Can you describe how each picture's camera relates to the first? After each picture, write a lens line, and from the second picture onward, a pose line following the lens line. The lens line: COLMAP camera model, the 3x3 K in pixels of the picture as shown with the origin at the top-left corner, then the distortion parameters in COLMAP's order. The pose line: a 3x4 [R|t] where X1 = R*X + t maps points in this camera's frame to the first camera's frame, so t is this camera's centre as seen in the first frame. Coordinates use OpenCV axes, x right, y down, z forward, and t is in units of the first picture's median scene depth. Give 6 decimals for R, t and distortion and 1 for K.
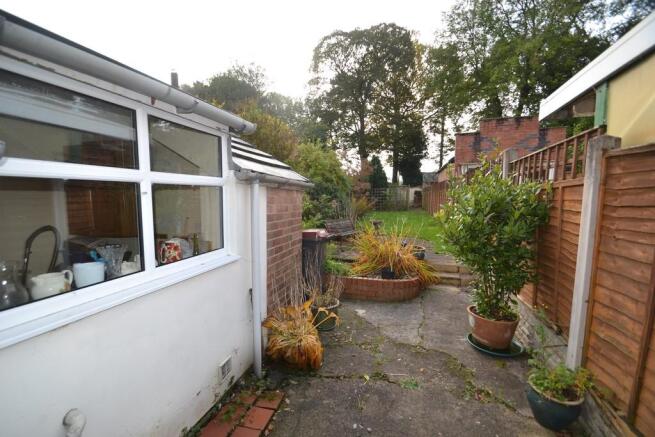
lens RADIAL K [[291.4, 0, 312.6], [0, 291.4, 226.0], [0, 0, 1]] dist [0.010495, -0.013085]
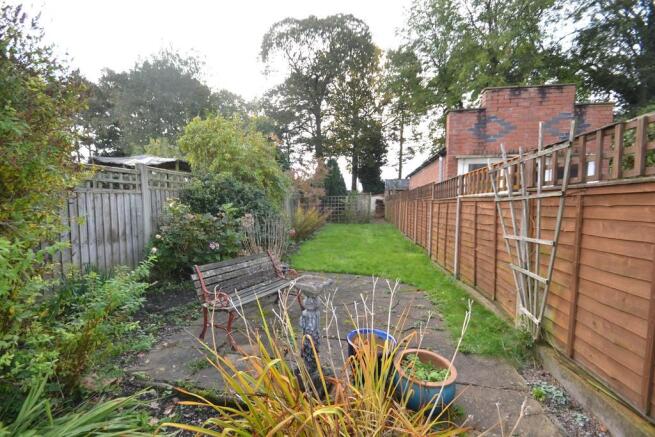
lens RADIAL K [[291.4, 0, 312.6], [0, 291.4, 226.0], [0, 0, 1]] dist [0.010495, -0.013085]
pose [[0.991137, 0.000207, 0.132847, 0.029480], [0.003284, 0.999655, -0.026058, -0.012552], [-0.132806, 0.026263, 0.990794, 0.109804]]
